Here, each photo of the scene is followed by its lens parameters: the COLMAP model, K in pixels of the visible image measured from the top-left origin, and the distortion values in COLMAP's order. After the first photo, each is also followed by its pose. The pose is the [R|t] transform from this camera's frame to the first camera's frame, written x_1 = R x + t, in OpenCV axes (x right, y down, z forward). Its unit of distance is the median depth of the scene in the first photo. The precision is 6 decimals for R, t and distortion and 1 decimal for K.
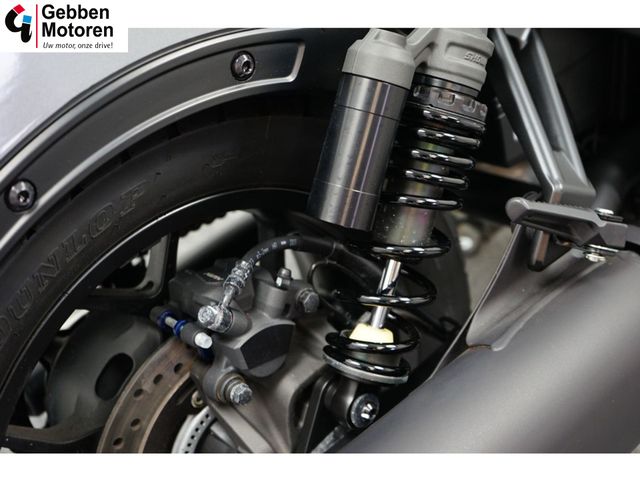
lens RADIAL K [[945.3, 0, 318.2], [0, 945.3, 240.0], [0, 0, 1]] dist [0.048885, 0.000000]
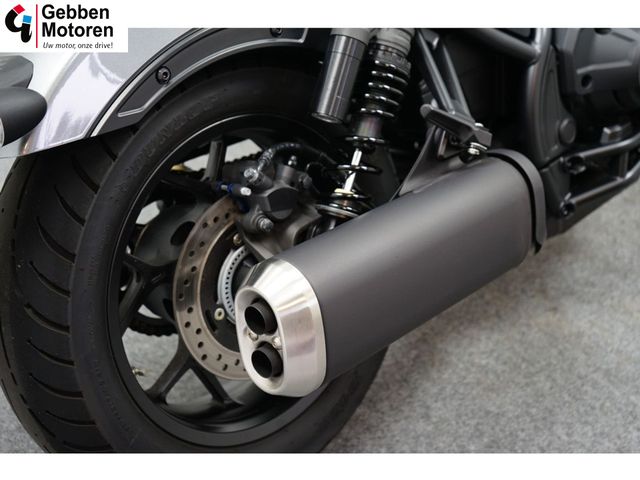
lens RADIAL K [[933.9, 0, 321.3], [0, 933.9, 240.0], [0, 0, 1]] dist [0.015955, 0.000000]
pose [[0.998596, 0.020780, 0.048727, -0.066219], [-0.012398, 0.985980, -0.166402, 0.473122], [-0.051502, 0.165564, 0.984853, -0.648266]]
